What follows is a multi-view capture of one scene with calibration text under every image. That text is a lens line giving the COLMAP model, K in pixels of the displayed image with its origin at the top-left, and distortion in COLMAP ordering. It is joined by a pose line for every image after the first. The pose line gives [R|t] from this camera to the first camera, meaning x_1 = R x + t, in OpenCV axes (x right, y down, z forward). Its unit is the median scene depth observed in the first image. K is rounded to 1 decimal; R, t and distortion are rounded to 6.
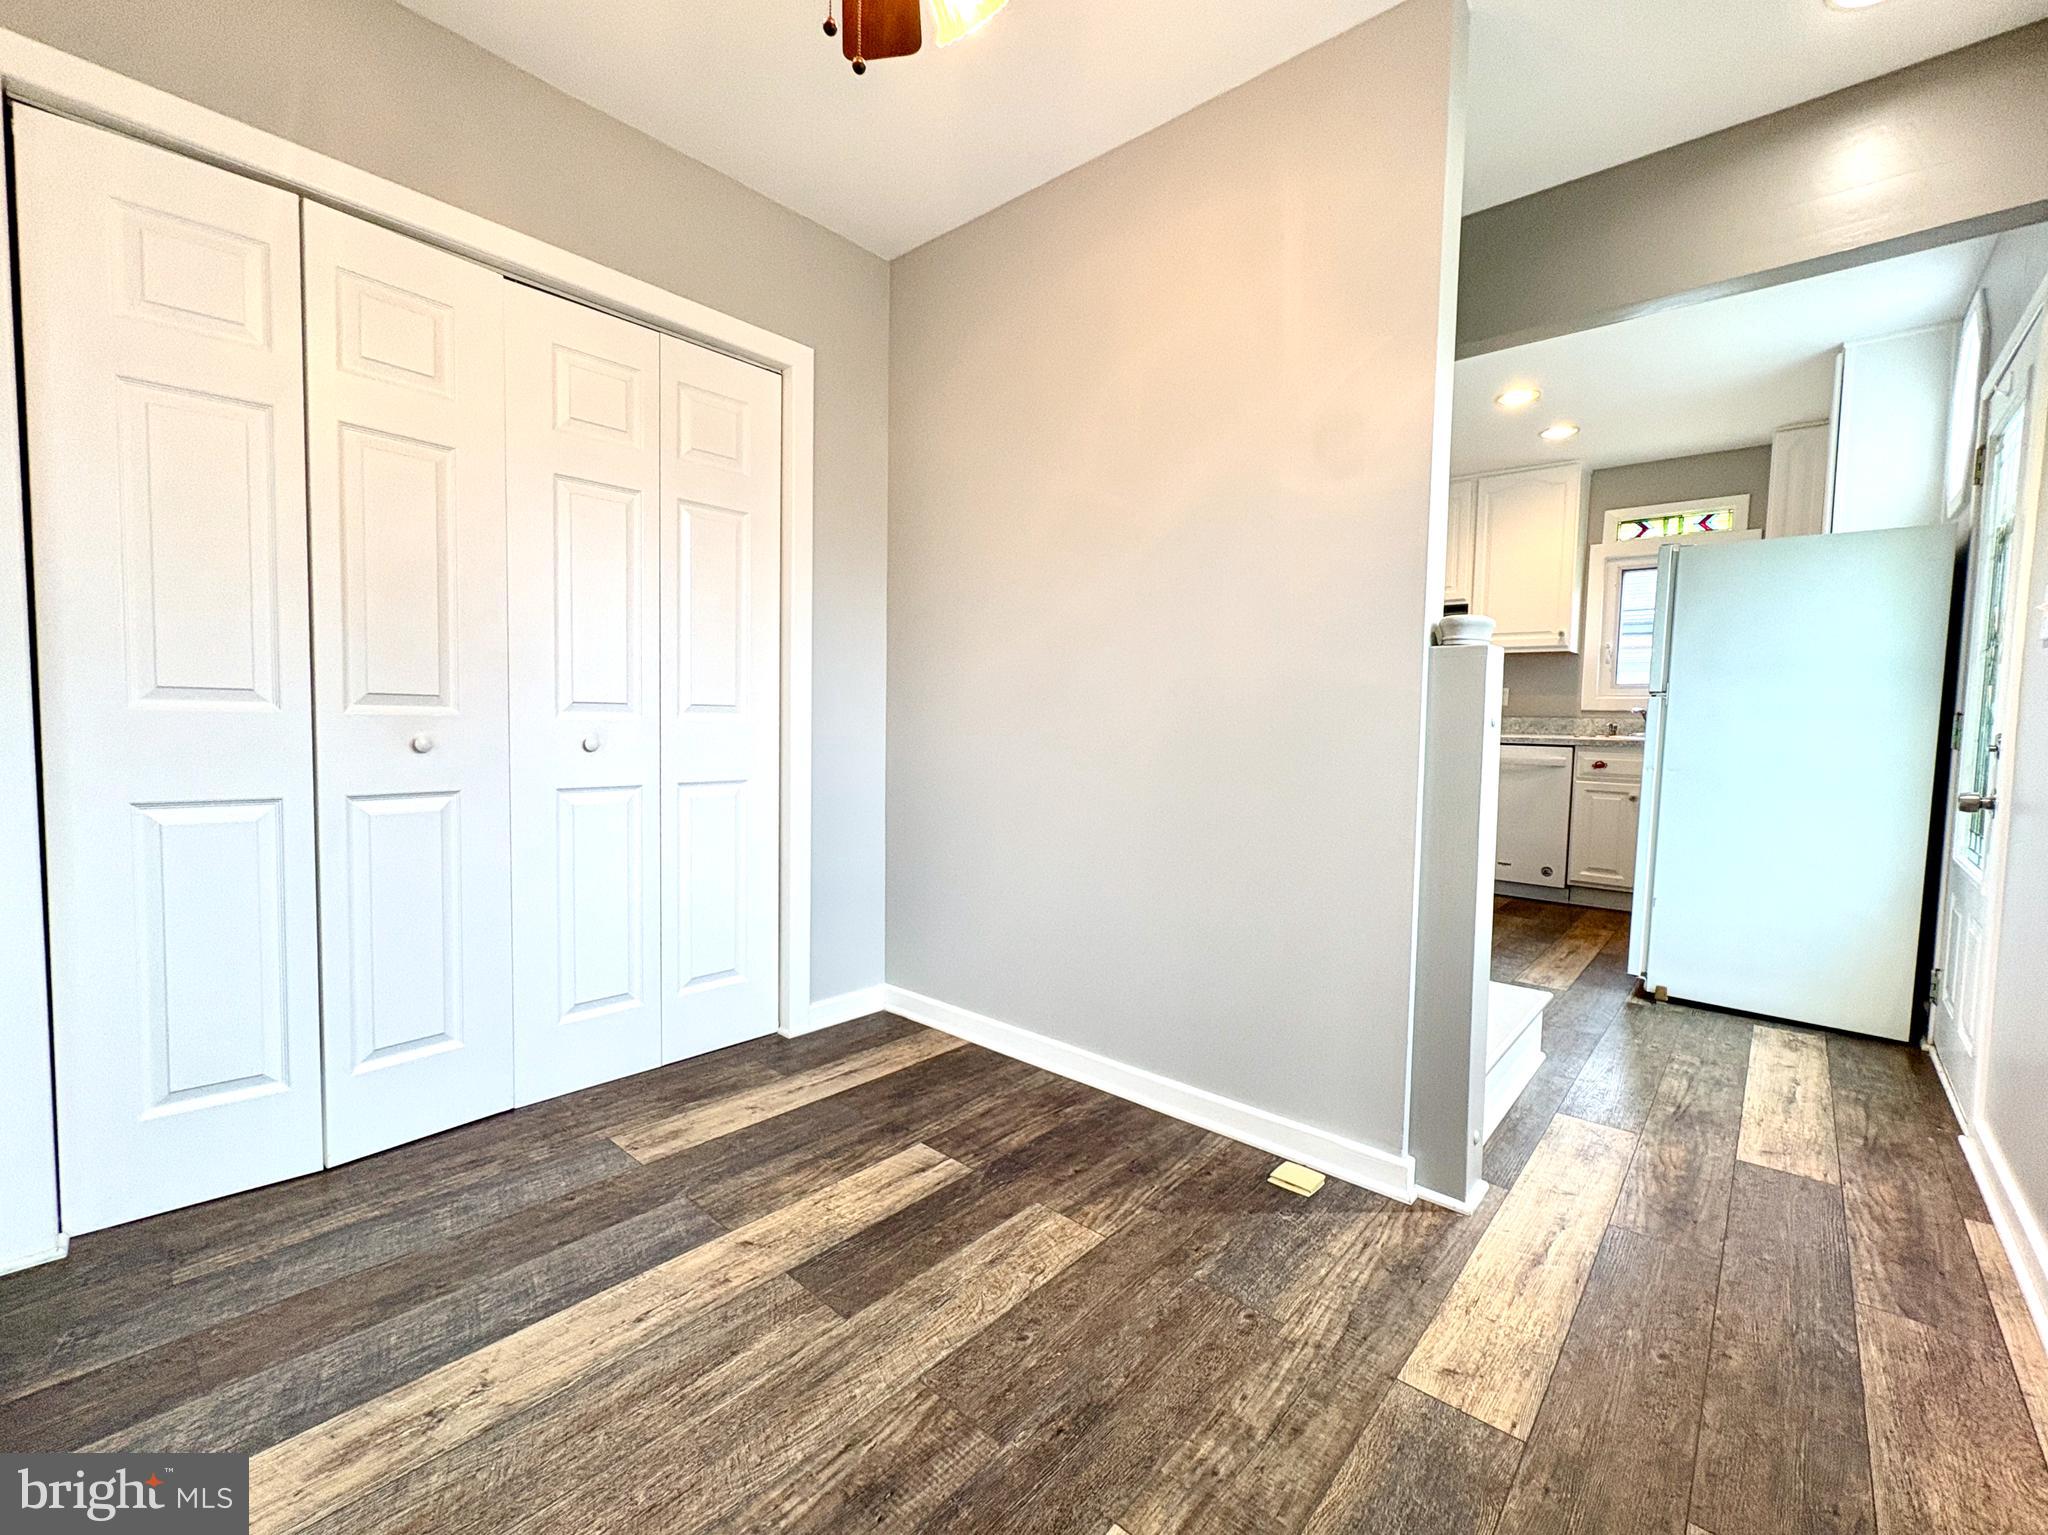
lens RADIAL K [[854.0, 0, 1024.0], [0, 854.0, 767.5], [0, 0, 1]] dist [0.000843, 0.000383]
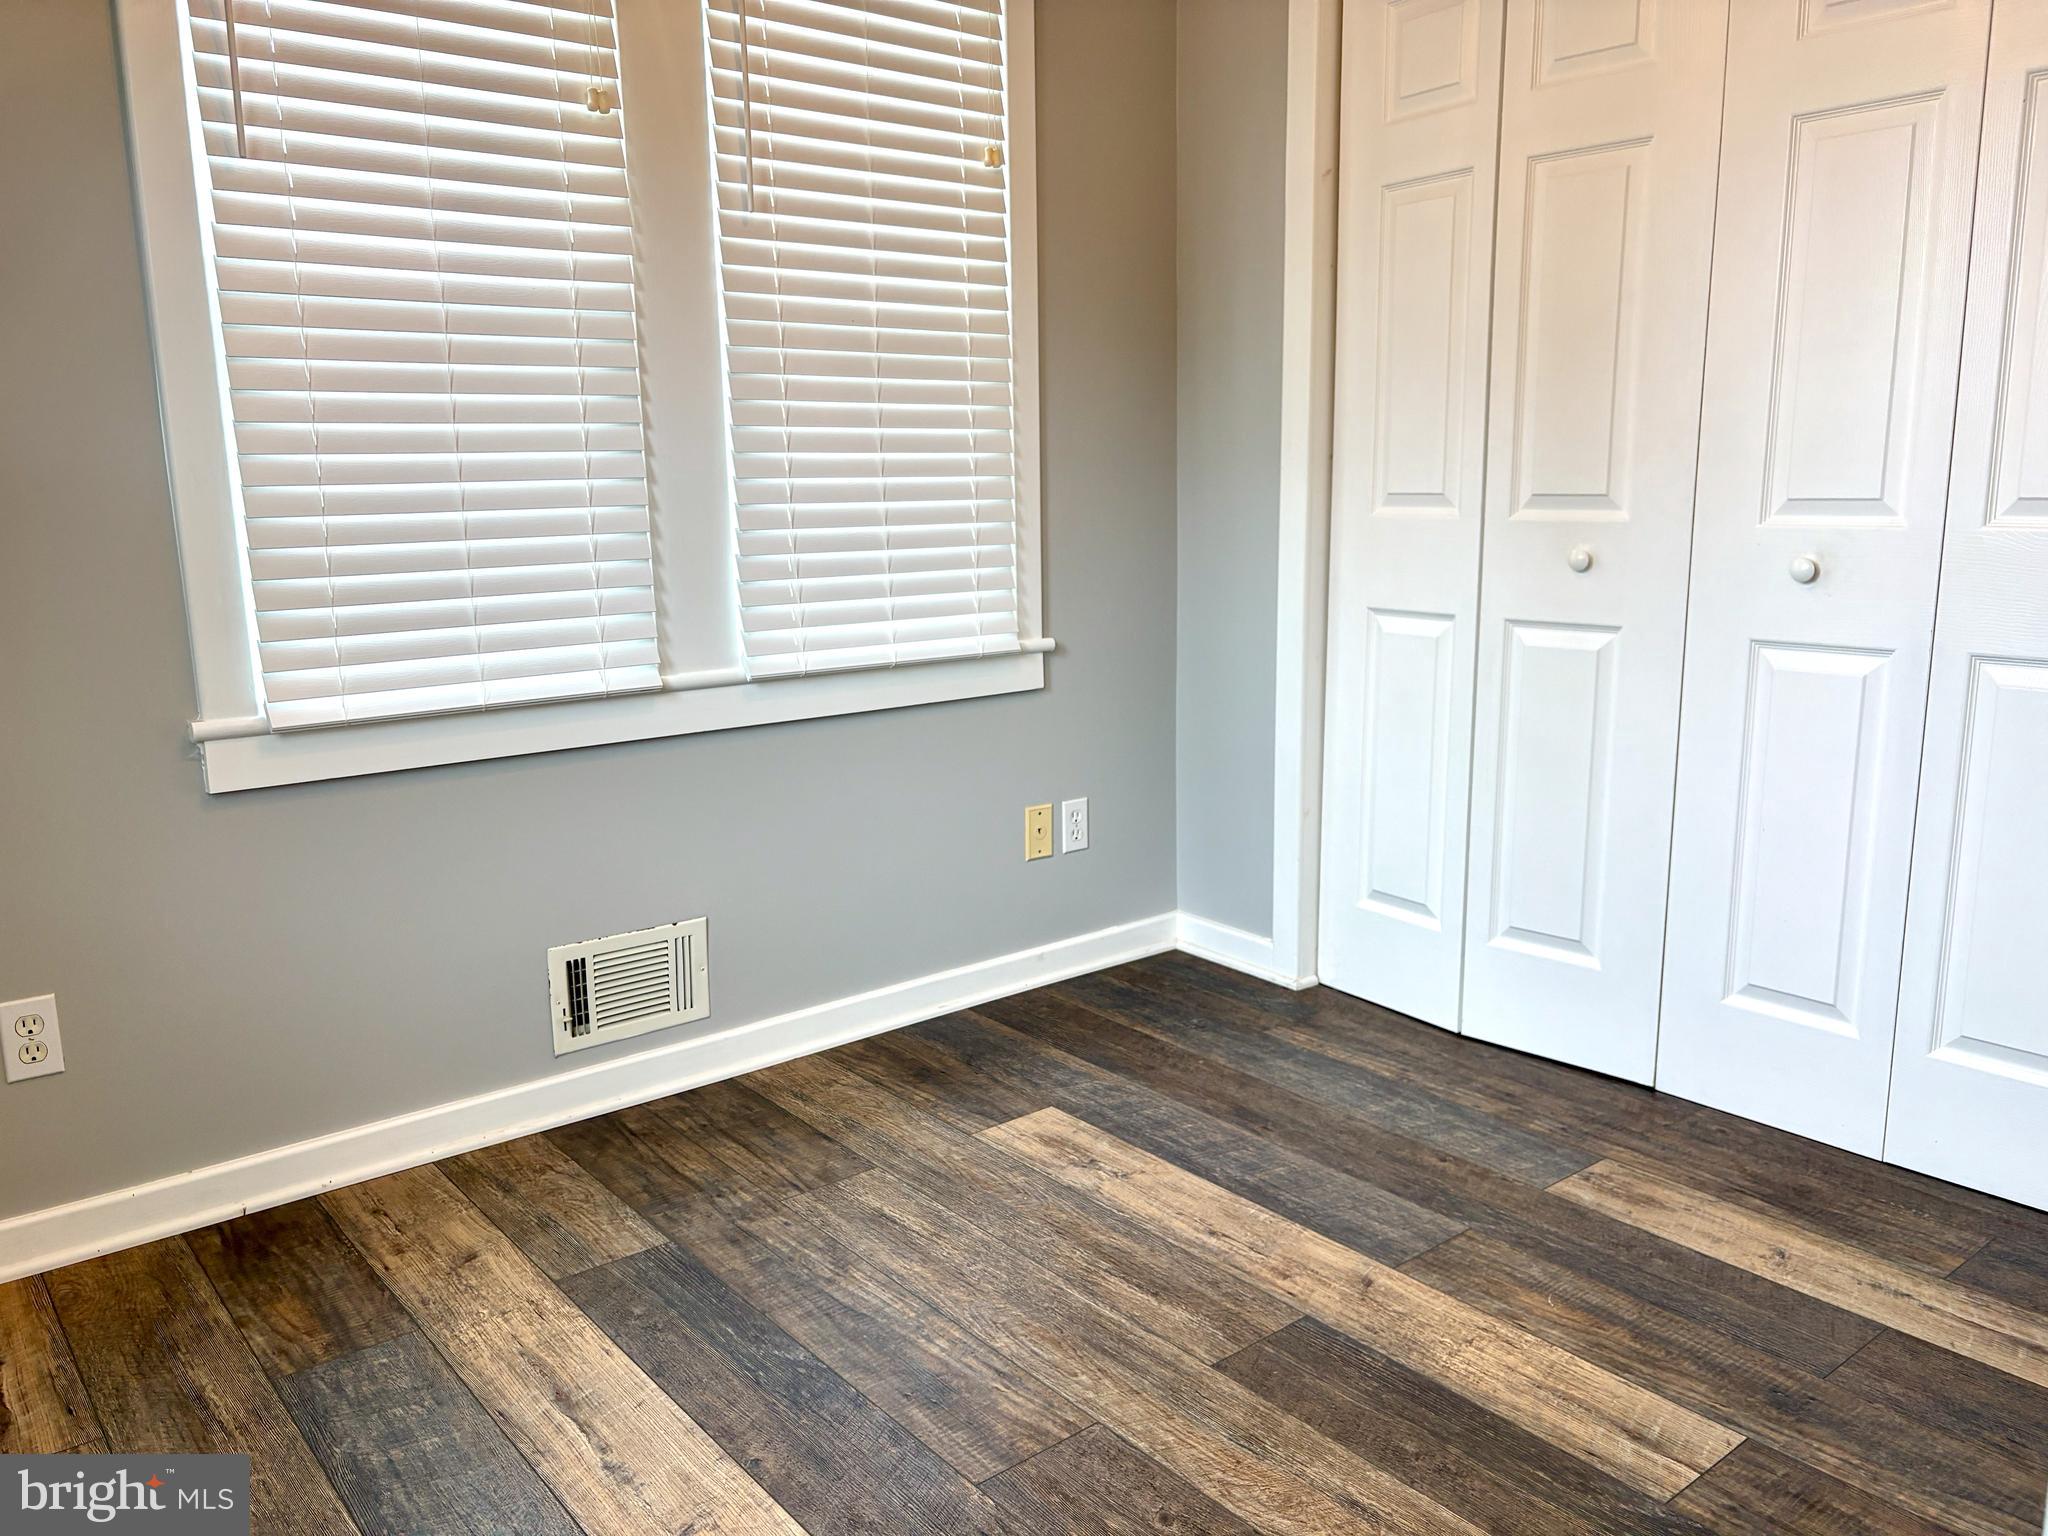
lens RADIAL K [[1555.9, 0, 1030.5], [0, 1555.9, 762.8], [0, 0, 1]] dist [0.054357, -0.060793]
pose [[-0.155142, 0.159170, -0.974985, 0.848672], [-0.047162, 0.984616, 0.168246, -0.067931], [0.986766, 0.072084, -0.145249, 0.814436]]
